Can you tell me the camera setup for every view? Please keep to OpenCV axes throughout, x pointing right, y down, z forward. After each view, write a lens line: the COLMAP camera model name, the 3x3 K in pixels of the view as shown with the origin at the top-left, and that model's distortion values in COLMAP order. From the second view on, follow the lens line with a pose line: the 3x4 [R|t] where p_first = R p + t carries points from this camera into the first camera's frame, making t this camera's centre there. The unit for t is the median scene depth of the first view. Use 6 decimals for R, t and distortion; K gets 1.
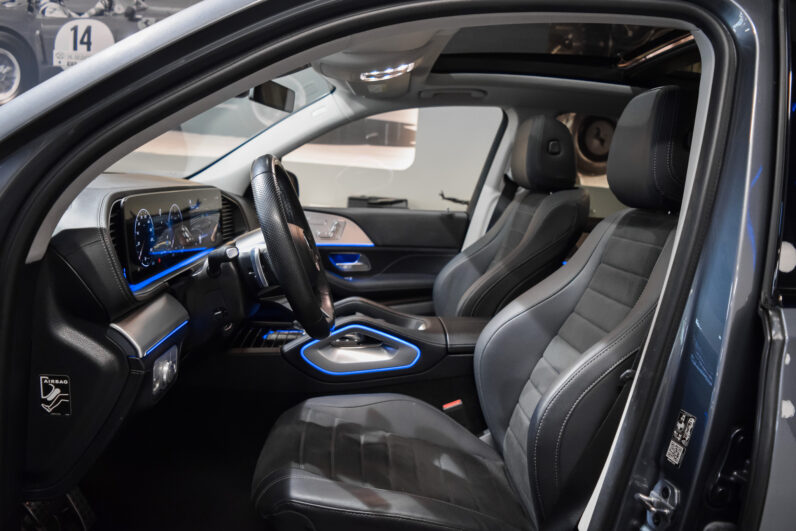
lens RADIAL K [[615.6, 0, 394.1], [0, 615.6, 267.0], [0, 0, 1]] dist [-0.080927, 0.004196]
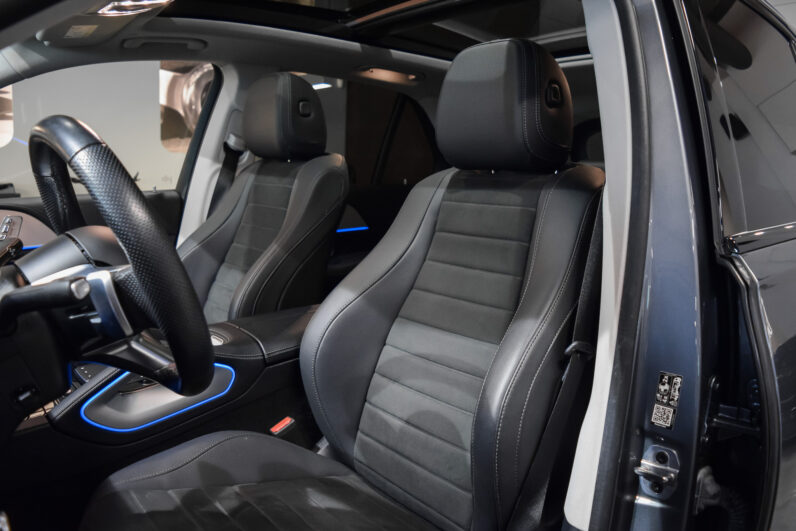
lens RADIAL K [[615.6, 0, 396.4], [0, 615.6, 266.8], [0, 0, 1]] dist [-0.080927, 0.004196]
pose [[0.798963, -0.147302, 0.583061, -0.183271], [0.118501, 0.989091, 0.087499, -0.030228], [-0.589589, -0.000815, 0.807703, 0.201636]]
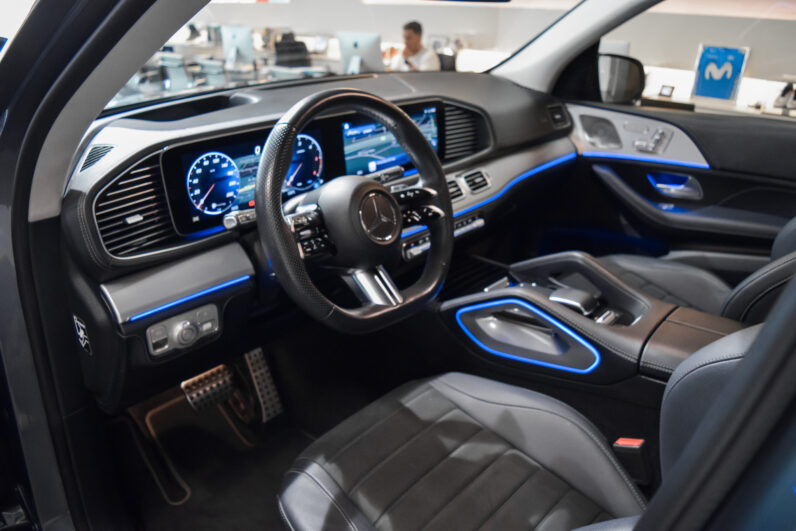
lens RADIAL K [[615.6, 0, 397.0], [0, 615.6, 265.6], [0, 0, 1]] dist [-0.080927, 0.004196]
pose [[0.715081, 0.221830, -0.662911, 0.255895], [-0.061188, 0.964537, 0.256759, -0.105538], [0.696358, -0.143041, 0.703295, 0.287861]]
